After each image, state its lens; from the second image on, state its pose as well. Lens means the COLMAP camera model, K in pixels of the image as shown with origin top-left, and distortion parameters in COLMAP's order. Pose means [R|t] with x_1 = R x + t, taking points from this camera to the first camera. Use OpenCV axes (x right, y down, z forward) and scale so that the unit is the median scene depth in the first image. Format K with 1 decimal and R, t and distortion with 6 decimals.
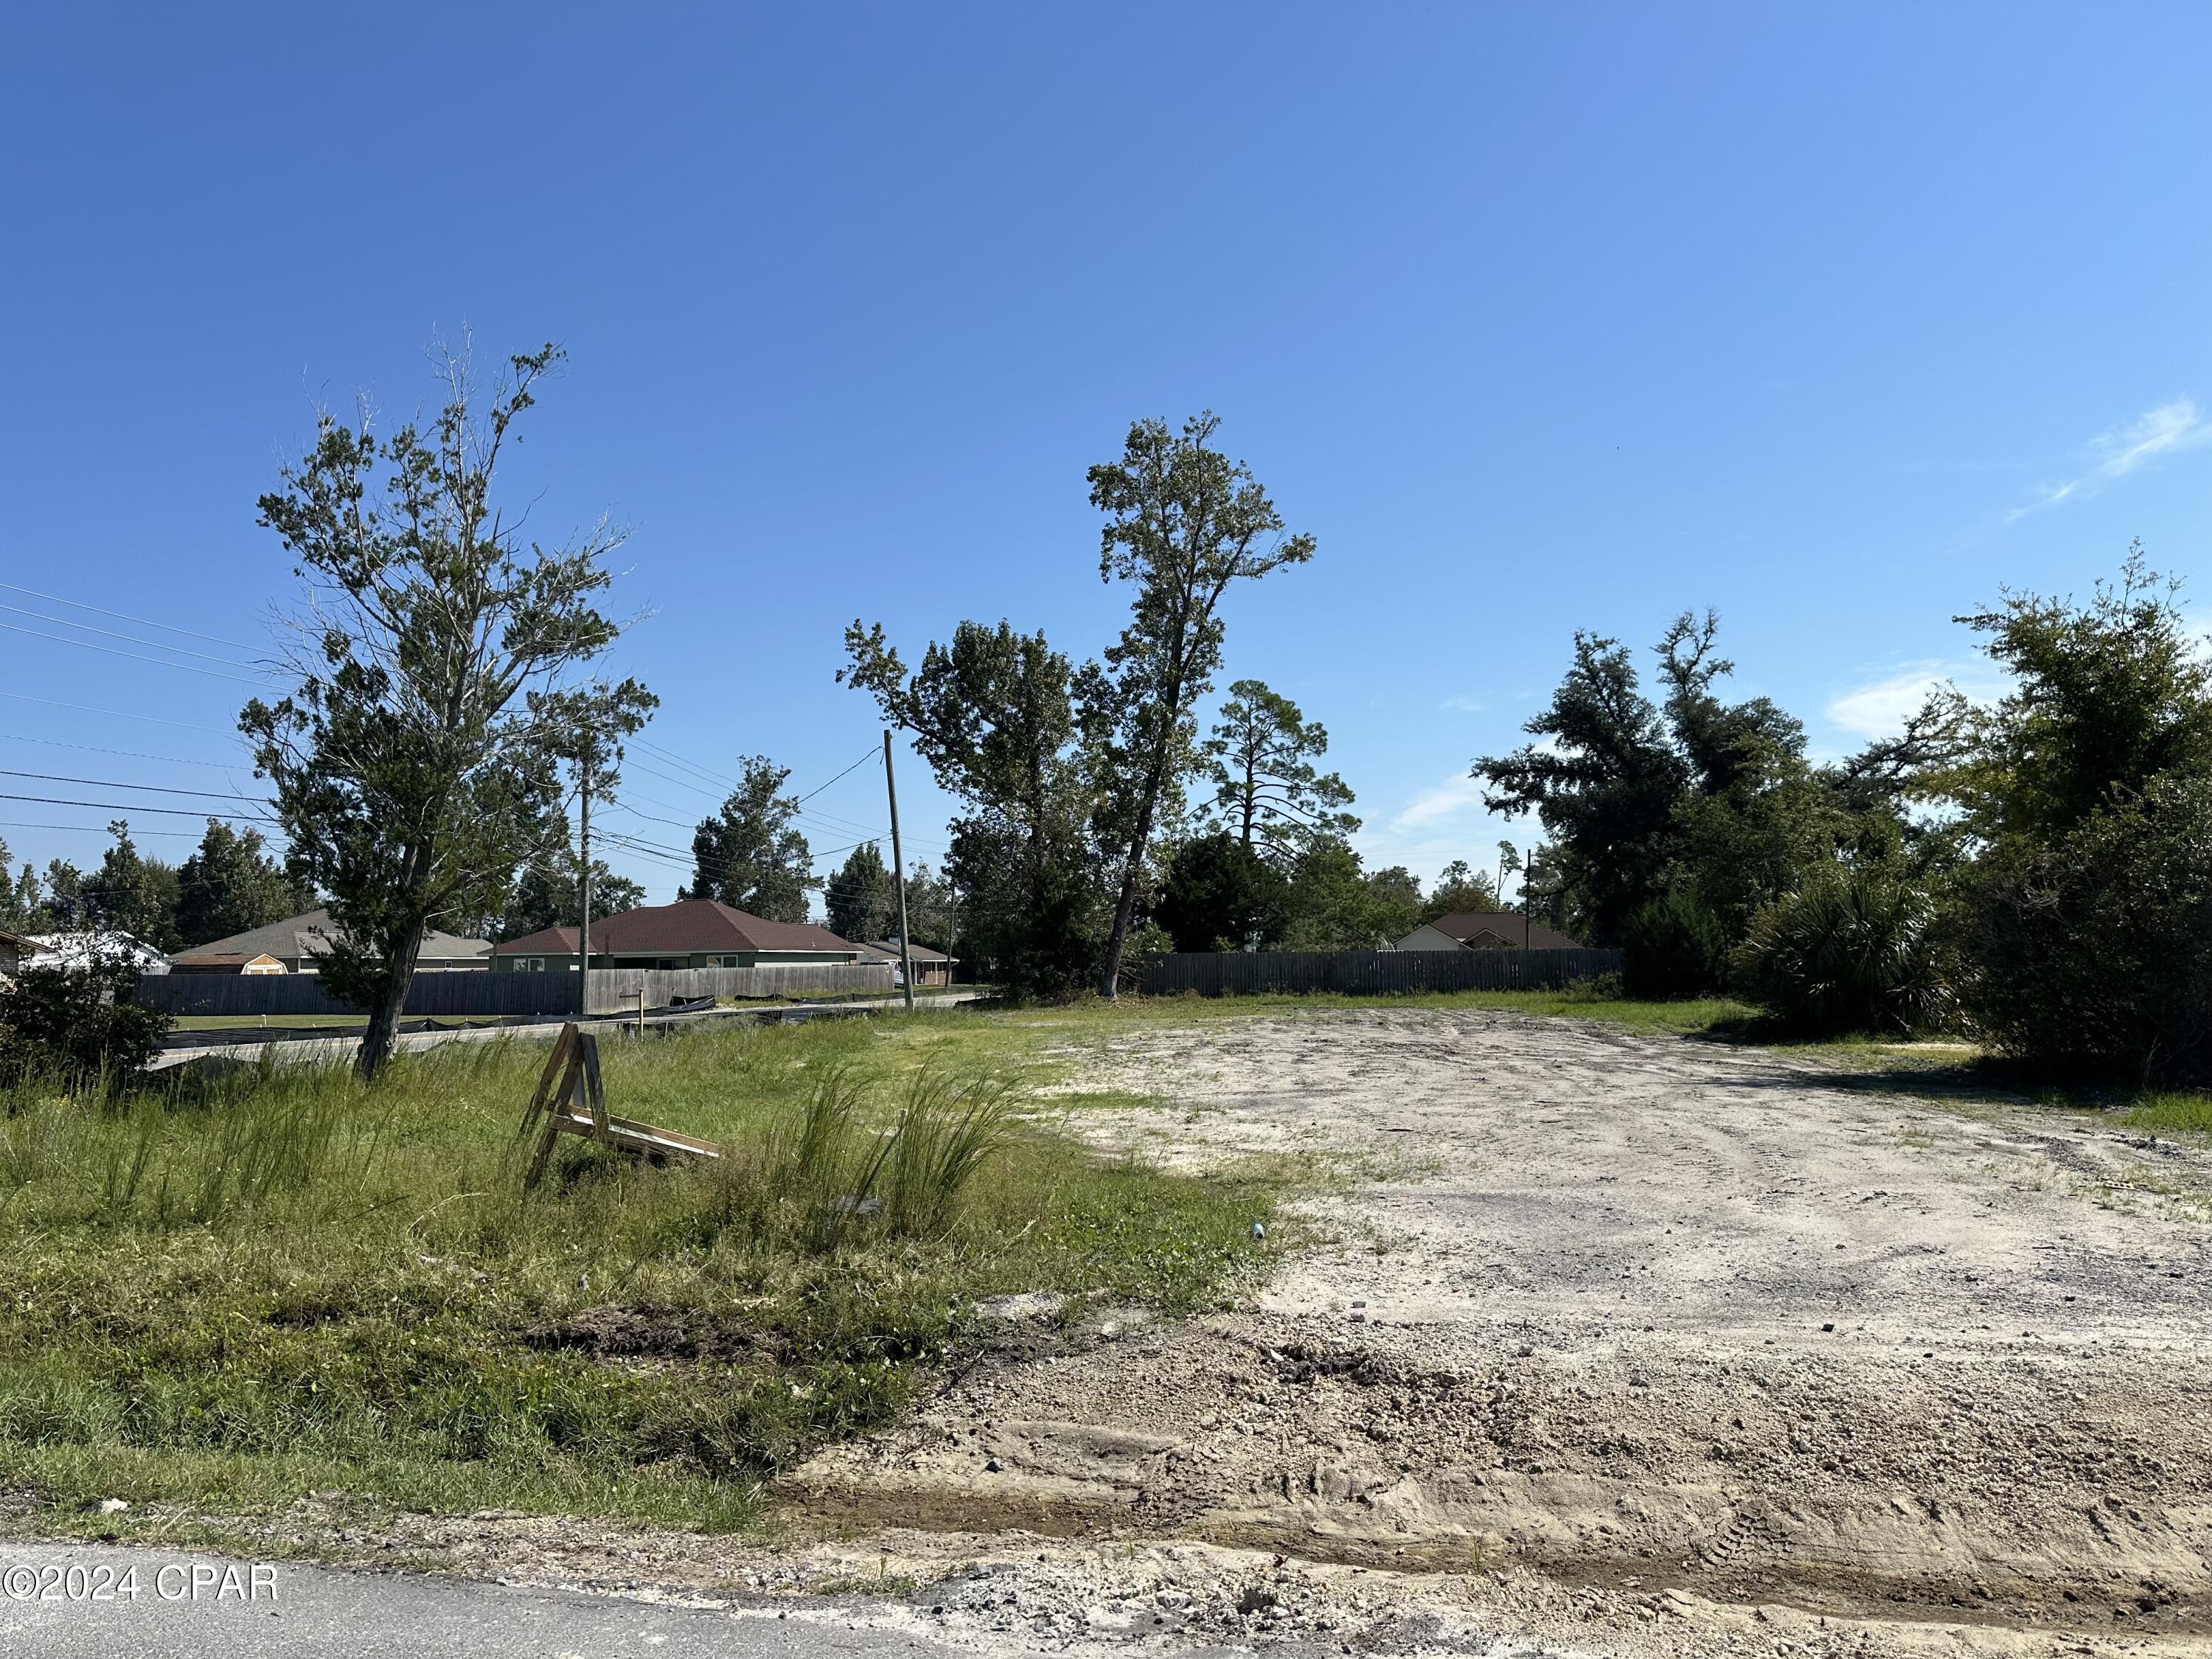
lens RADIAL K [[1532.2, 0, 1075.3], [0, 1532.2, 880.8], [0, 0, 1]] dist [0.063149, -0.078149]
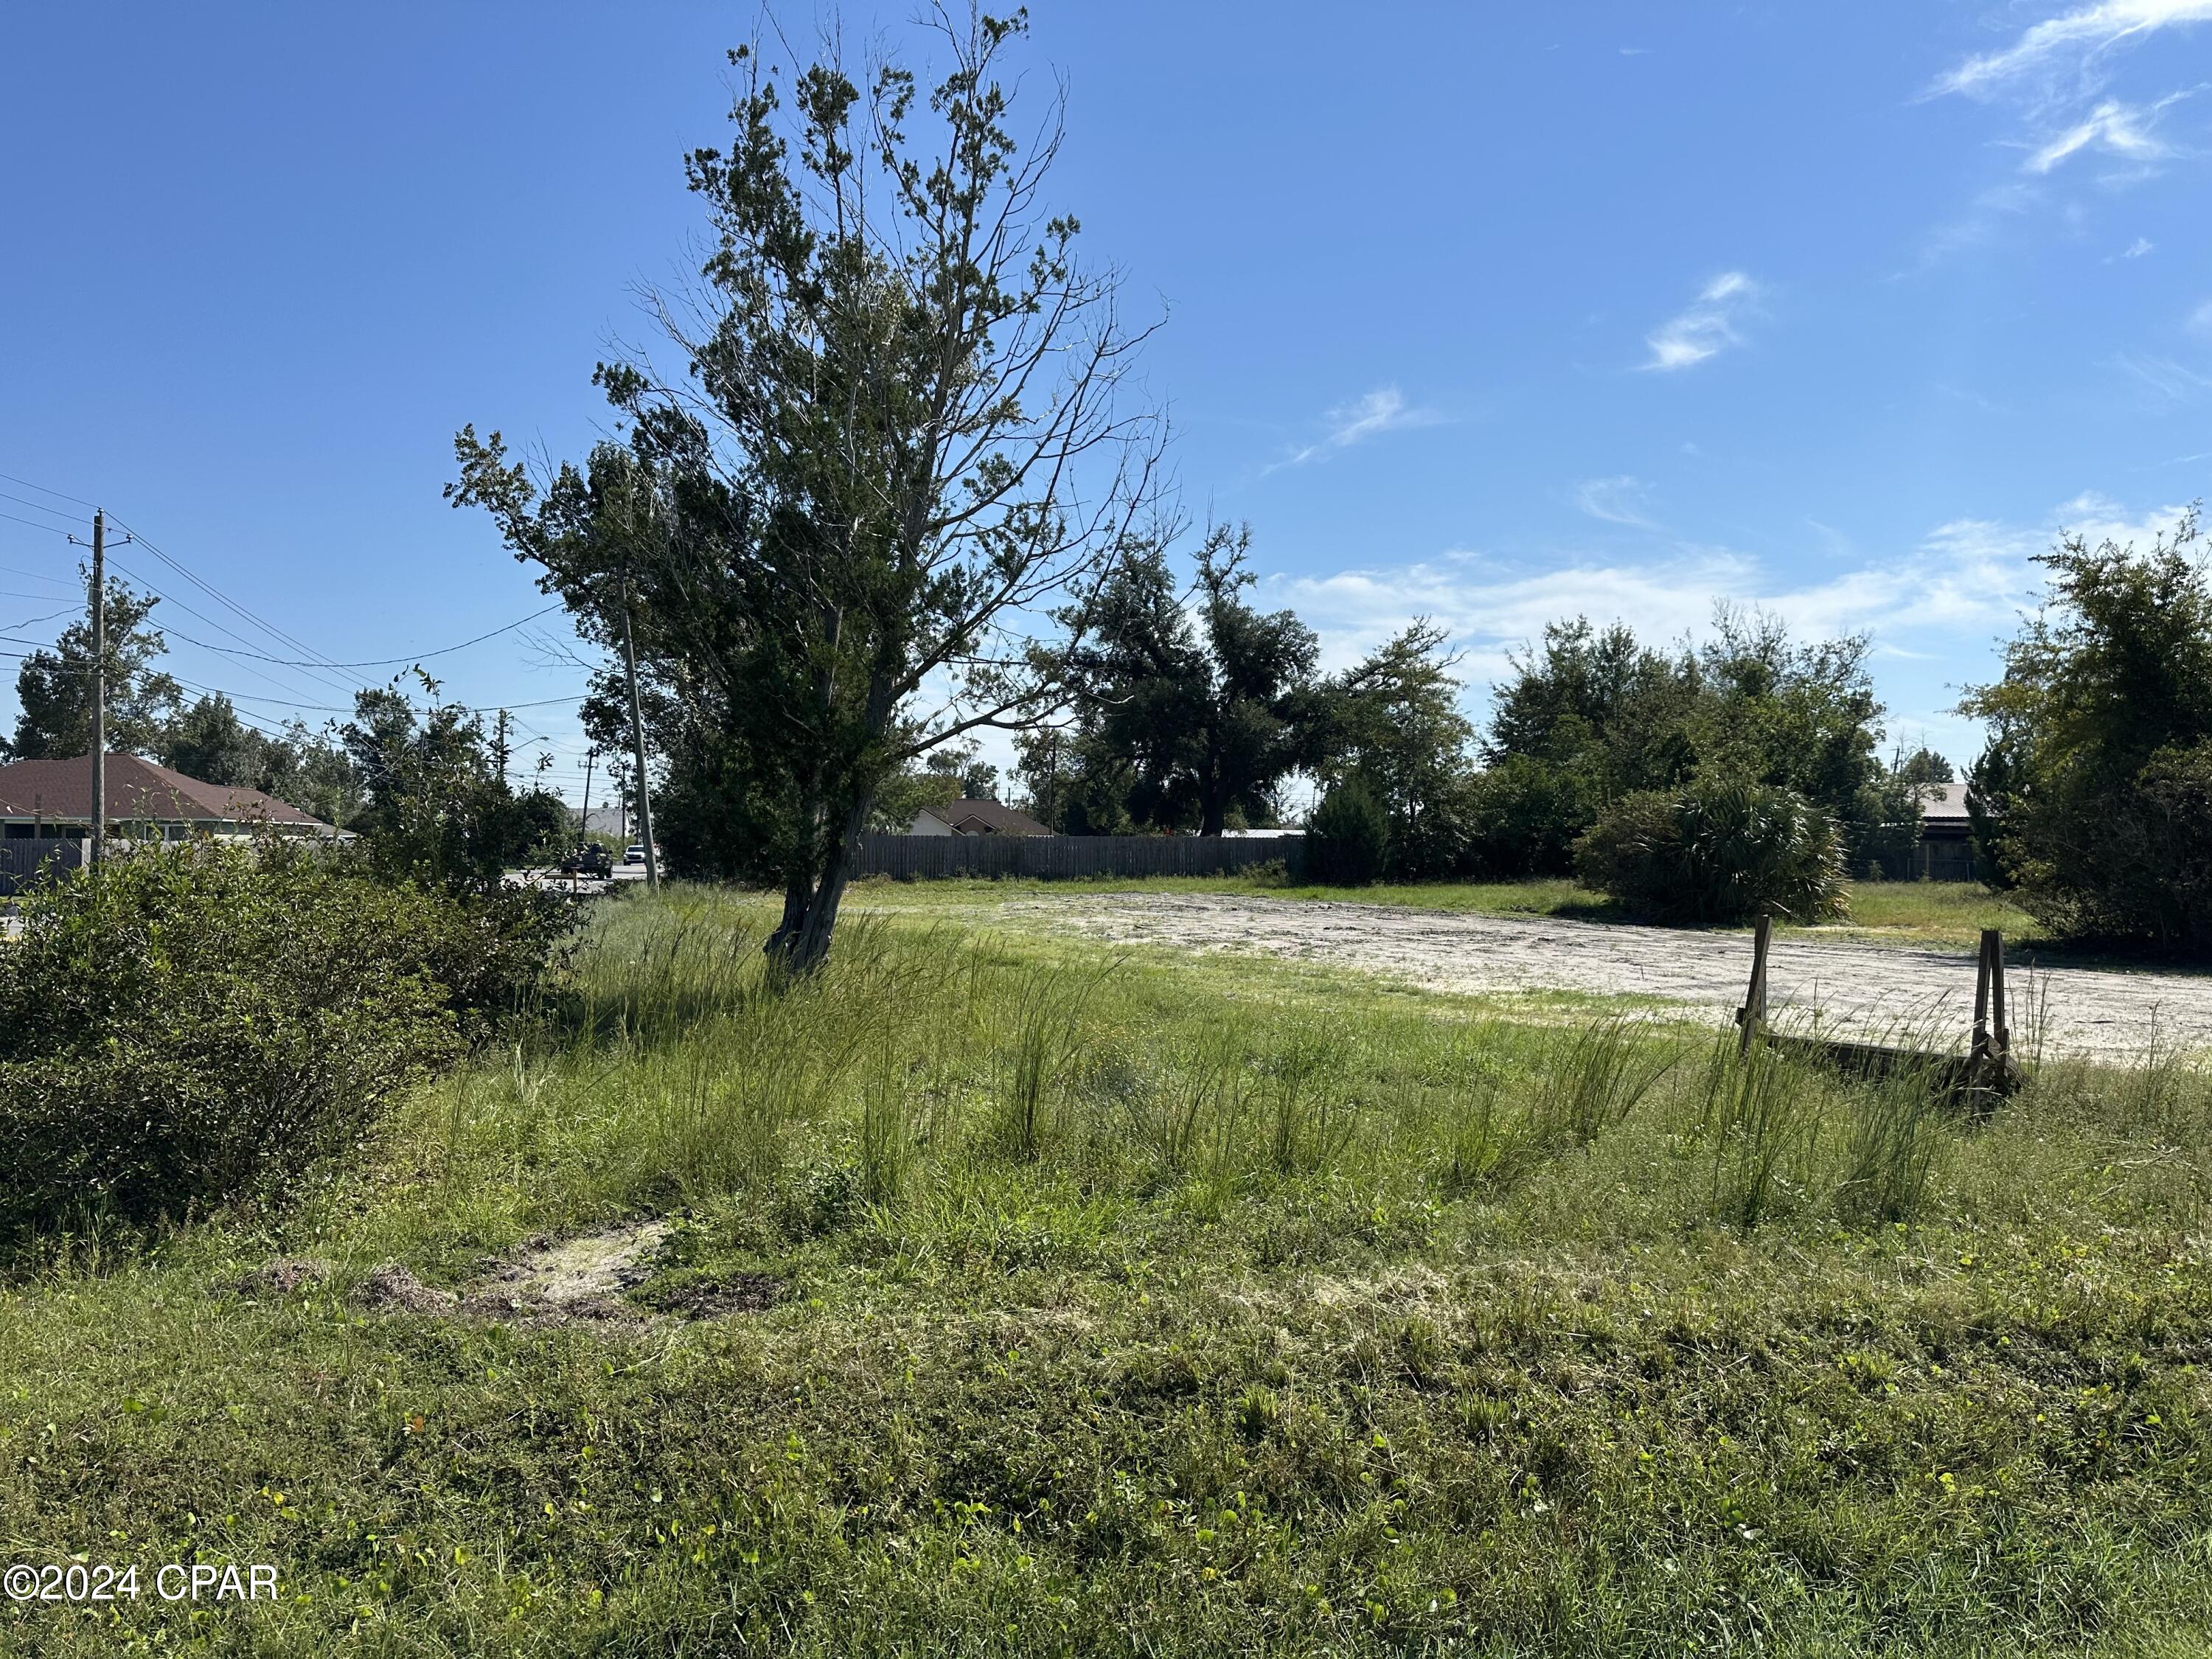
lens RADIAL K [[1532.2, 0, 1087.6], [0, 1532.2, 905.9], [0, 0, 1]] dist [0.063149, -0.078149]
pose [[0.907965, -0.000026, 0.419047, -0.132767], [-0.038387, 0.995790, 0.083236, 0.004692], [-0.417285, -0.091661, 0.904141, 0.056612]]
